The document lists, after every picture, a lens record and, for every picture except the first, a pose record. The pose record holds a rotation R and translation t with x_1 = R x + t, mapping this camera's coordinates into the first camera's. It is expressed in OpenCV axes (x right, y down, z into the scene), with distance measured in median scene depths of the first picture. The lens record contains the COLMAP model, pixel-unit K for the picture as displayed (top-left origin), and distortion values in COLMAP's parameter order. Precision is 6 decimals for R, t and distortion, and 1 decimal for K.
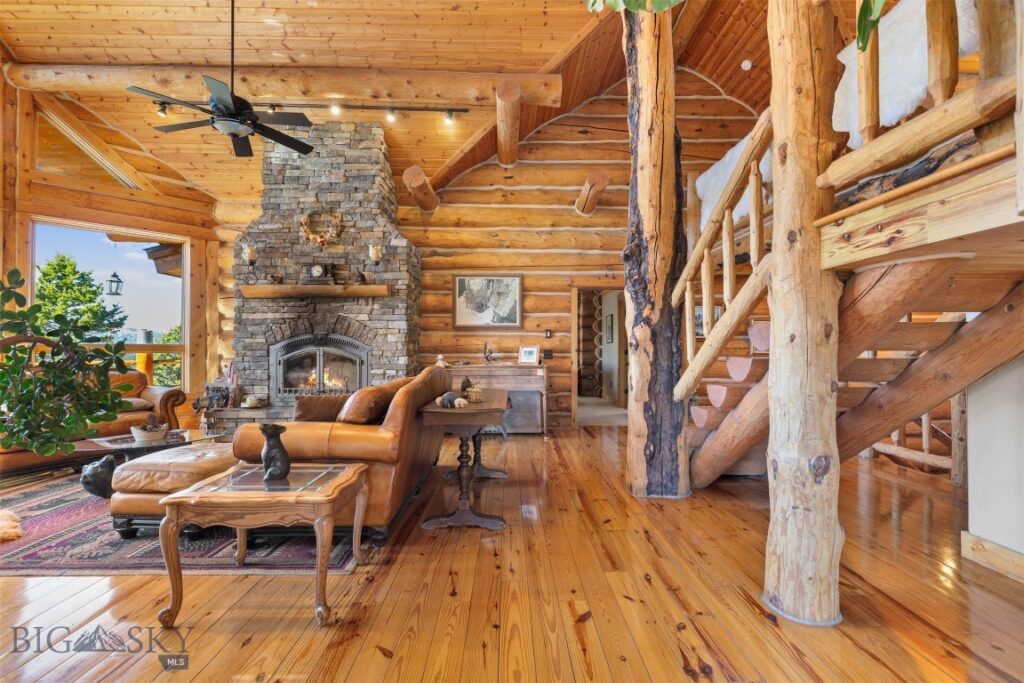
lens RADIAL K [[458.0, 0, 510.6], [0, 458.0, 340.0], [0, 0, 1]] dist [0.004524, 0.000487]
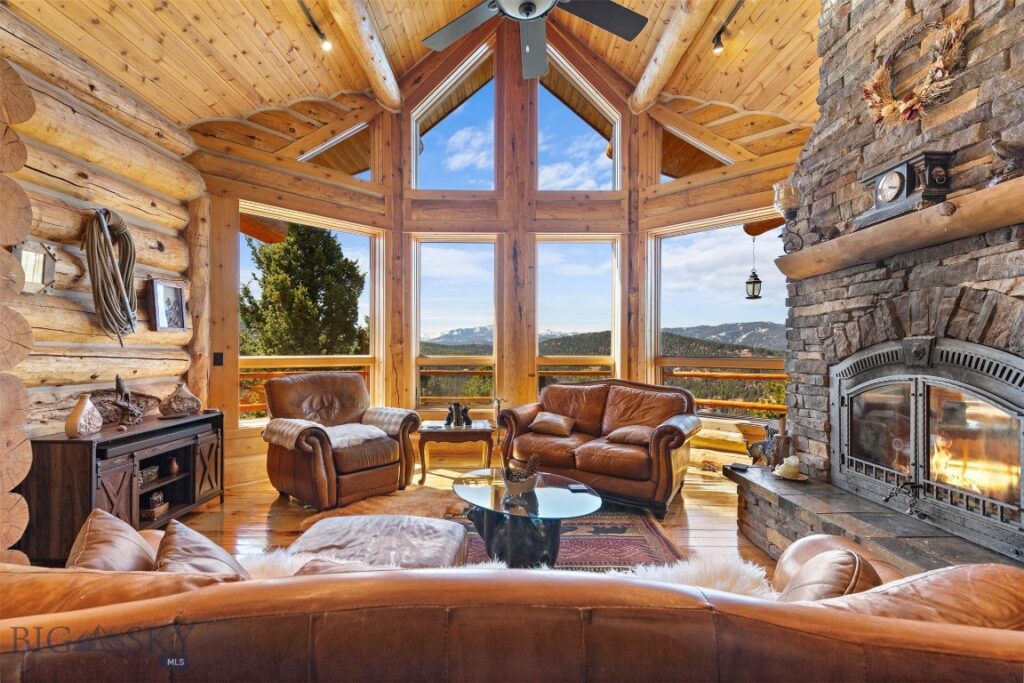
lens RADIAL K [[461.6, 0, 513.1], [0, 461.6, 348.0], [0, 0, 1]] dist [0.003630, -0.000144]
pose [[0.004191, -0.004321, -0.999982, -0.012487], [0.012921, 0.999907, -0.004267, -0.009960], [0.999908, -0.012903, 0.004246, 0.645094]]
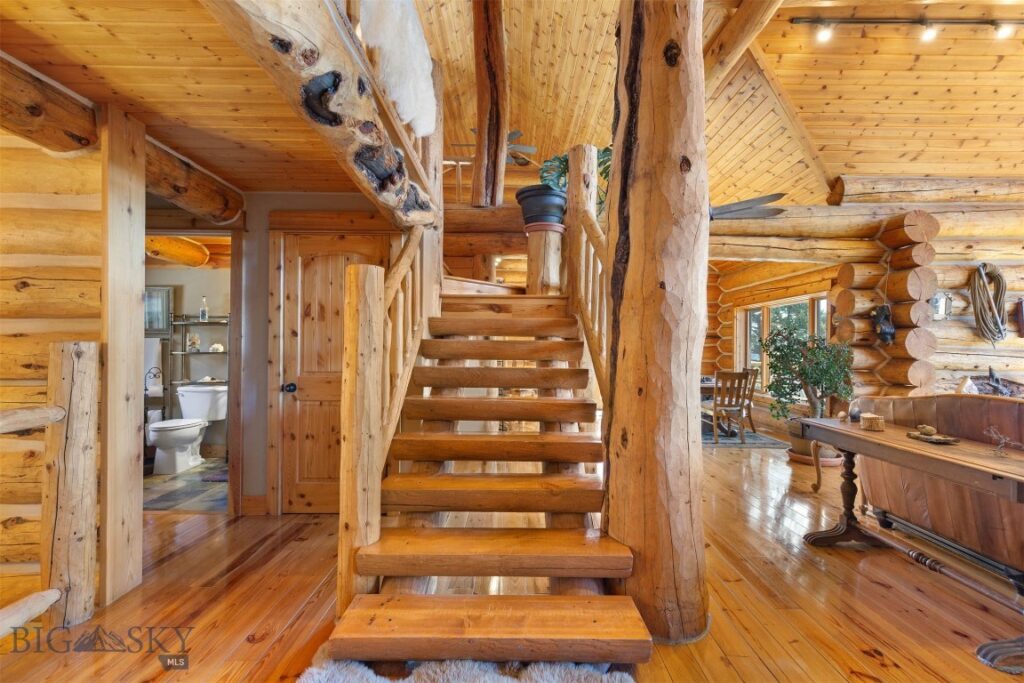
lens RADIAL K [[461.6, 0, 513.1], [0, 461.6, 348.0], [0, 0, 1]] dist [0.003630, -0.000144]
pose [[-0.999869, -0.012783, 0.009950, 0.325156], [-0.012957, 0.999761, -0.017586, 0.006235], [-0.009723, -0.017713, -0.999796, 1.056022]]
